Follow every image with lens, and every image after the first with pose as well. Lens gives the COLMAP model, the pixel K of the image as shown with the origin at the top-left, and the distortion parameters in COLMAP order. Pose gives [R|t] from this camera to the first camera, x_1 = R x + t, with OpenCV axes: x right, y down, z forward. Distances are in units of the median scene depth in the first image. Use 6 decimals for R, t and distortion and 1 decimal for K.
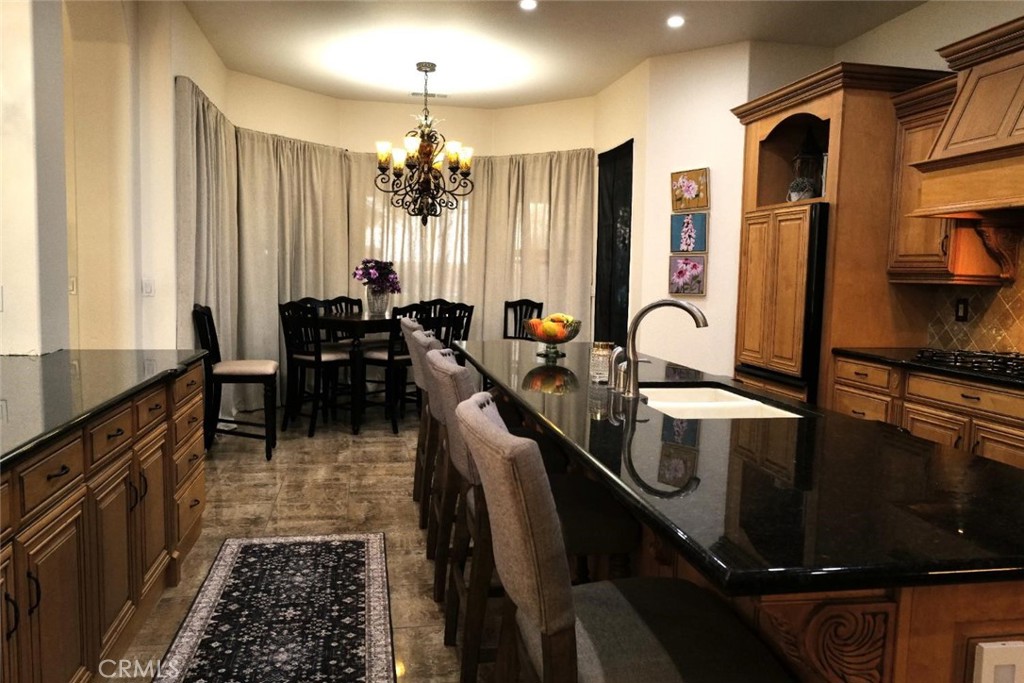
lens RADIAL K [[765.4, 0, 508.4], [0, 765.4, 335.3], [0, 0, 1]] dist [0.004081, 0.000331]
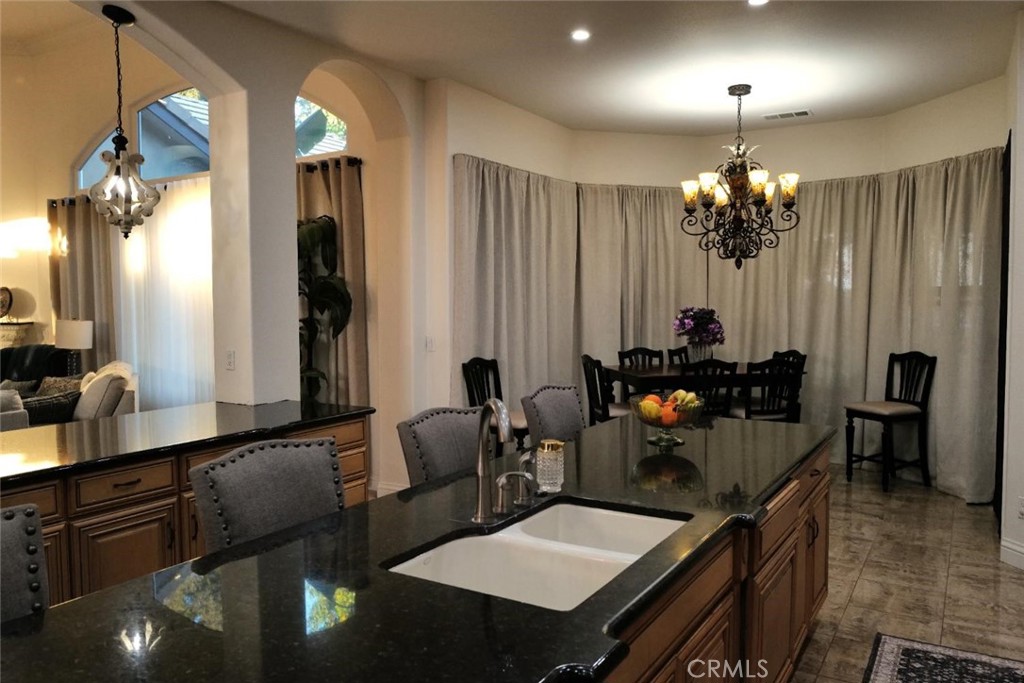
lens RADIAL K [[765.4, 0, 510.6], [0, 765.4, 347.6], [0, 0, 1]] dist [0.004081, 0.000331]
pose [[0.749429, 0.015340, -0.661907, 0.274047], [-0.031254, 0.999437, -0.012225, -0.033879], [0.661347, 0.029849, 0.749486, 0.169248]]
